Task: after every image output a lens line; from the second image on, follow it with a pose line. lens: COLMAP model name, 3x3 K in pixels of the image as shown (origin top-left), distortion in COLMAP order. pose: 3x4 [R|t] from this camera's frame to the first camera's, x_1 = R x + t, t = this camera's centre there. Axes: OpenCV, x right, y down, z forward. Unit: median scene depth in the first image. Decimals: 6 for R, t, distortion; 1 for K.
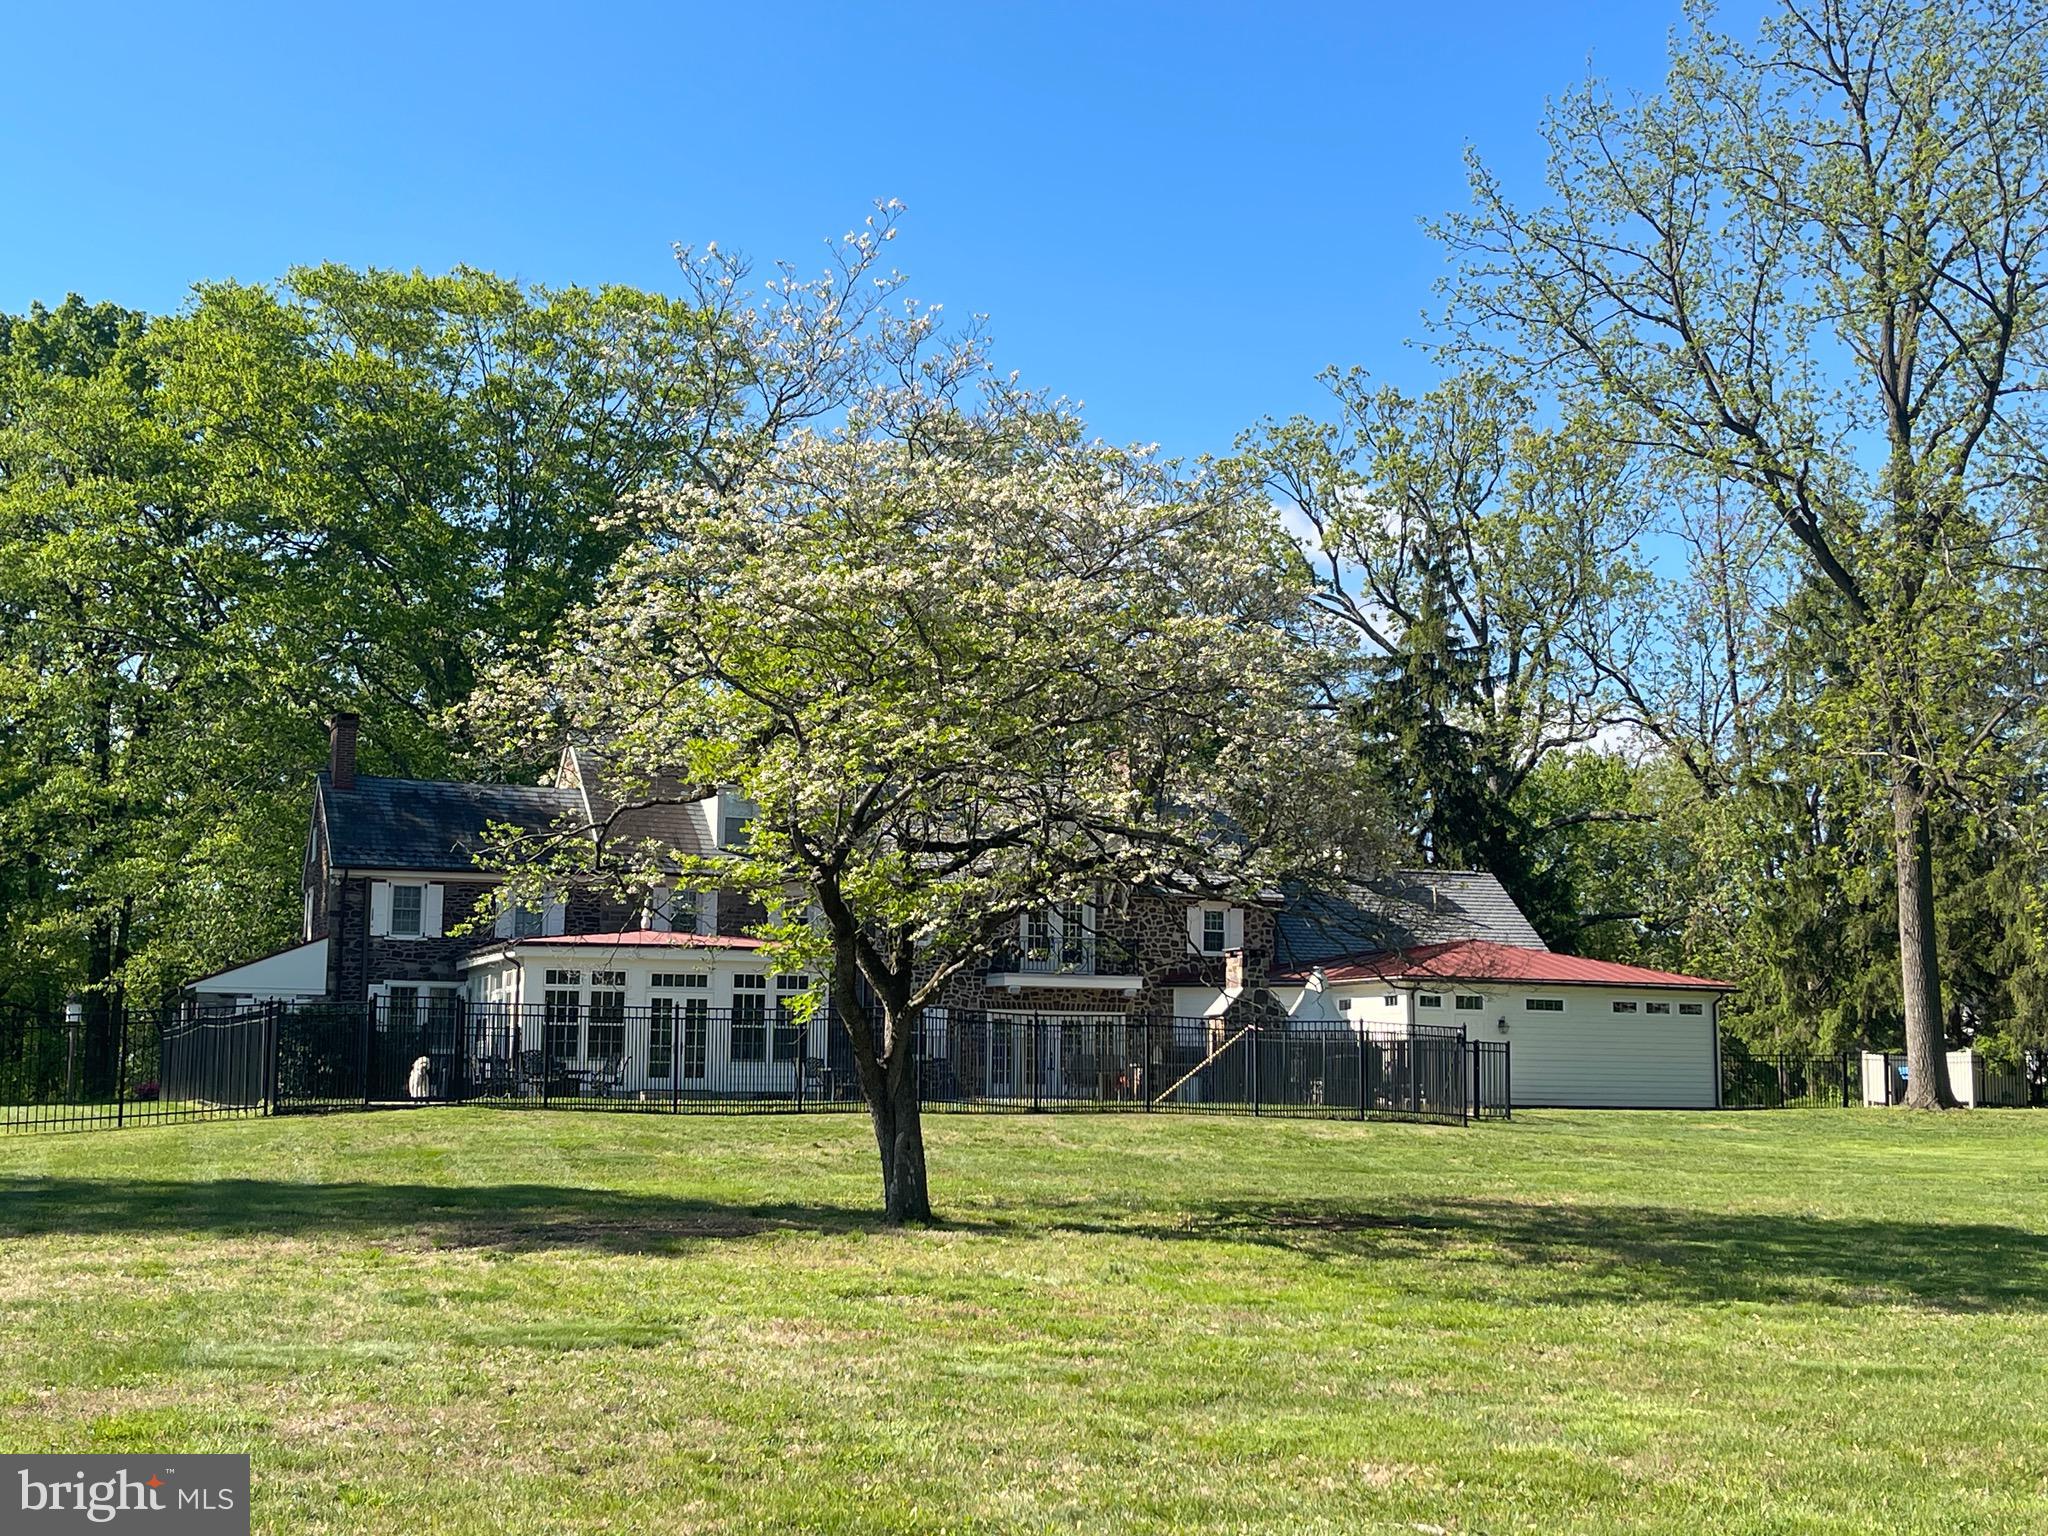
lens RADIAL K [[2555.8, 0, 1025.0], [0, 2555.8, 765.5], [0, 0, 1]] dist [0.017939, 0.000000]
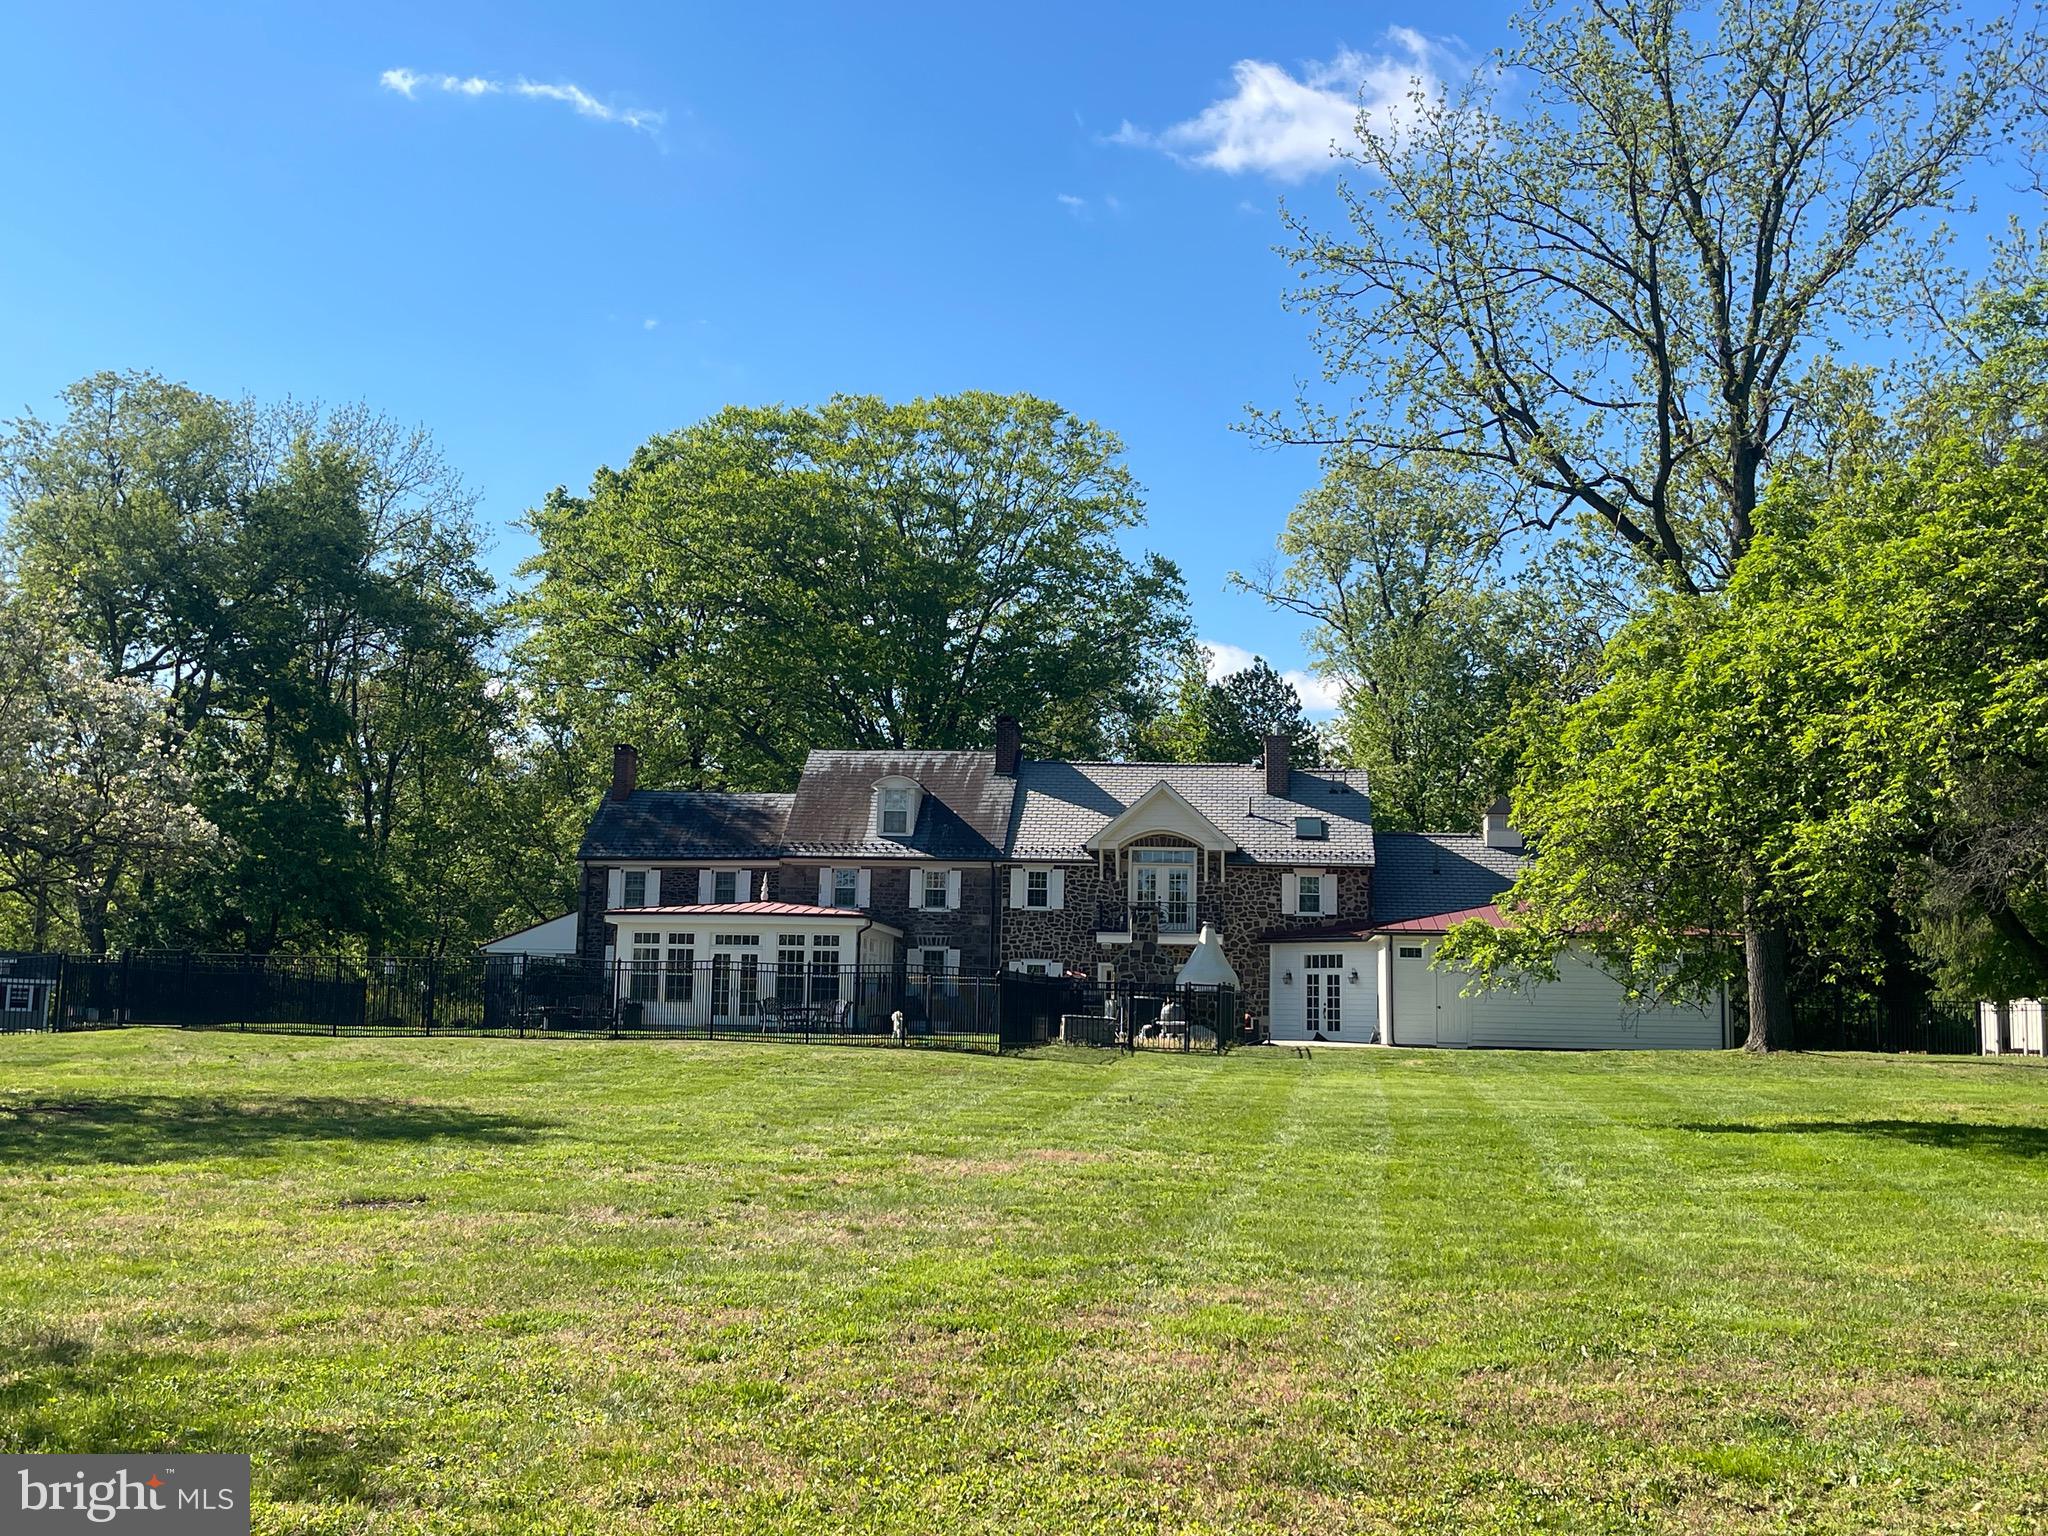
lens RADIAL K [[2045.5, 0, 1024.3], [0, 2045.5, 768.9], [0, 0, 1]] dist [0.018266, 0.000000]
pose [[0.904622, -0.045896, -0.423738, 0.429306], [0.043657, 0.998934, -0.014995, 0.020461], [0.423974, -0.004934, 0.905661, 0.137964]]
